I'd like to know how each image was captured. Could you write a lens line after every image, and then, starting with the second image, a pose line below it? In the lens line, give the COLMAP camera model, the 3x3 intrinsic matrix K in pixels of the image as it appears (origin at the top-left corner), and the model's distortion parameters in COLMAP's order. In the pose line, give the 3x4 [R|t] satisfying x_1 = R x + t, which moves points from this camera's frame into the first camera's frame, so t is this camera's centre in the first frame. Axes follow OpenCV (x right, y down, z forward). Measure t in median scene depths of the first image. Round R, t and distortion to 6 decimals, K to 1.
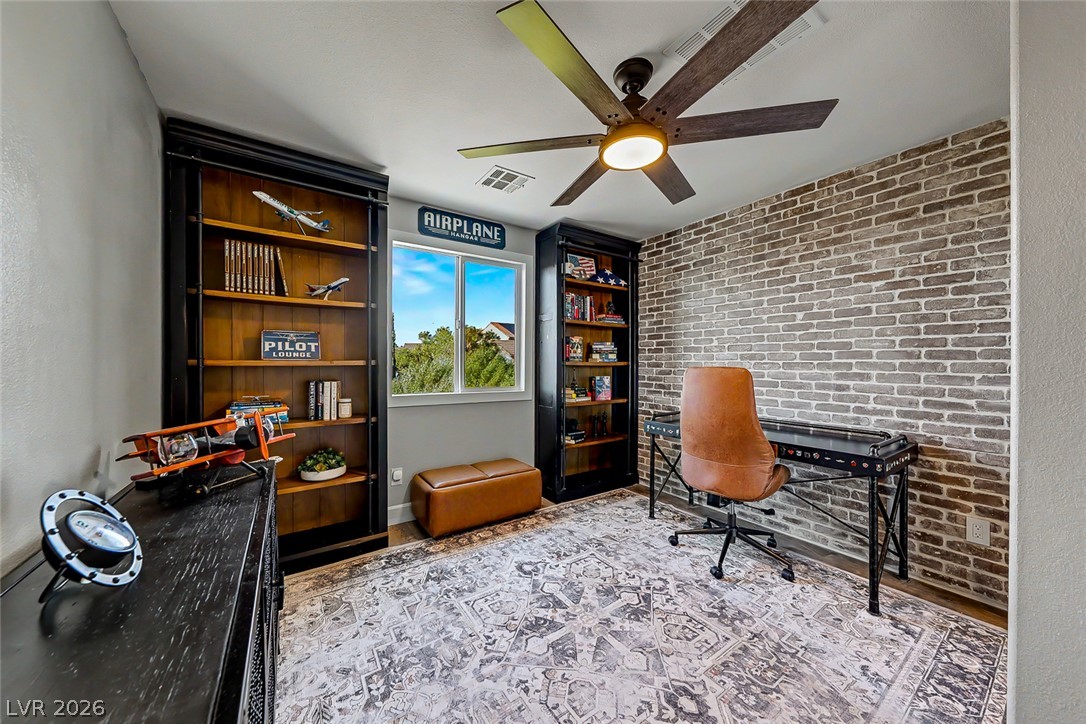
lens RADIAL K [[382.7, 0, 542.9], [0, 382.7, 364.6], [0, 0, 1]] dist [-0.002148, 0.000172]
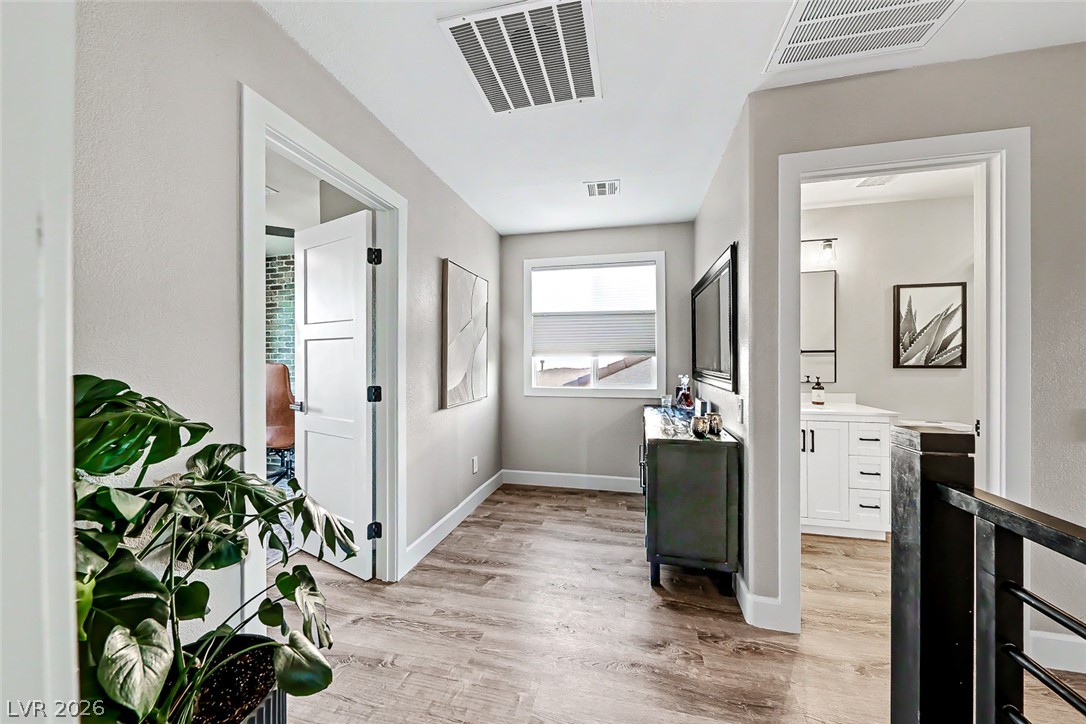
lens RADIAL K [[382.7, 0, 542.8], [0, 382.7, 361.5], [0, 0, 1]] dist [-0.002148, 0.000172]
pose [[0.741144, -0.002206, 0.671343, 0.167056], [0.002897, 0.999996, 0.000088, 0.000366], [-0.671340, 0.001880, 0.741147, -0.580038]]
